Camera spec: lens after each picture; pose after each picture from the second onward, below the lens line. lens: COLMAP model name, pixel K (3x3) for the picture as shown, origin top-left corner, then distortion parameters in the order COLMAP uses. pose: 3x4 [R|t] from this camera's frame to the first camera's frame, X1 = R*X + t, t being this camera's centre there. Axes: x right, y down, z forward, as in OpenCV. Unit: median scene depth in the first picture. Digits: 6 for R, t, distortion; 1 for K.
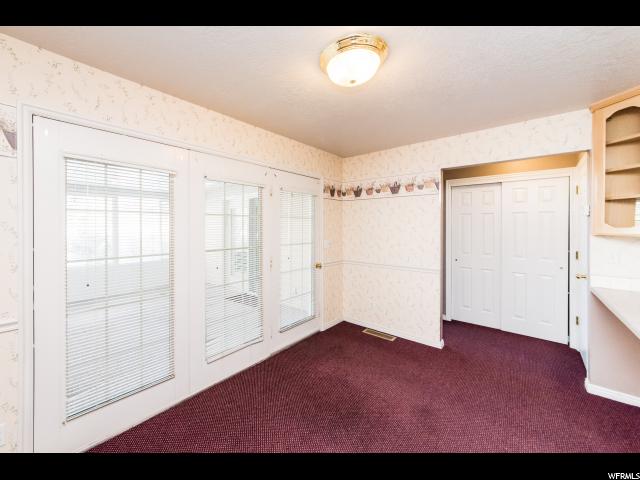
lens RADIAL K [[245.2, 0, 305.0], [0, 245.2, 222.1], [0, 0, 1]] dist [0.001448, 0.000202]
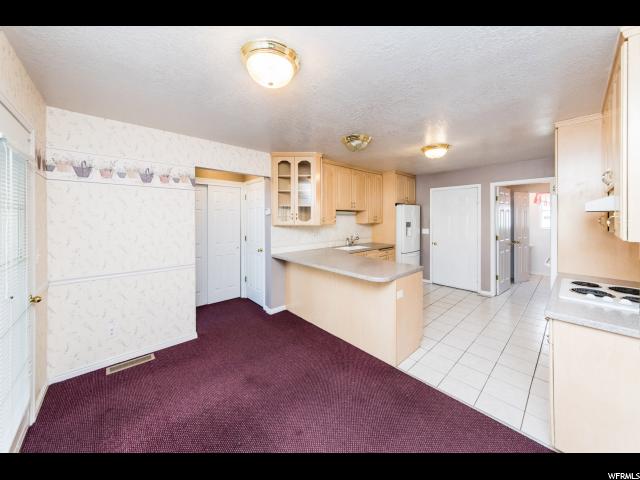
lens RADIAL K [[218.7, 0, 342.3], [0, 218.7, 216.5], [0, 0, 1]] dist [0.000089, 0.000066]
pose [[0.115275, 0.014317, 0.993230, -0.291373], [-0.011542, 0.999848, -0.013072, 0.001083], [-0.993267, -0.009957, 0.115422, 0.258925]]
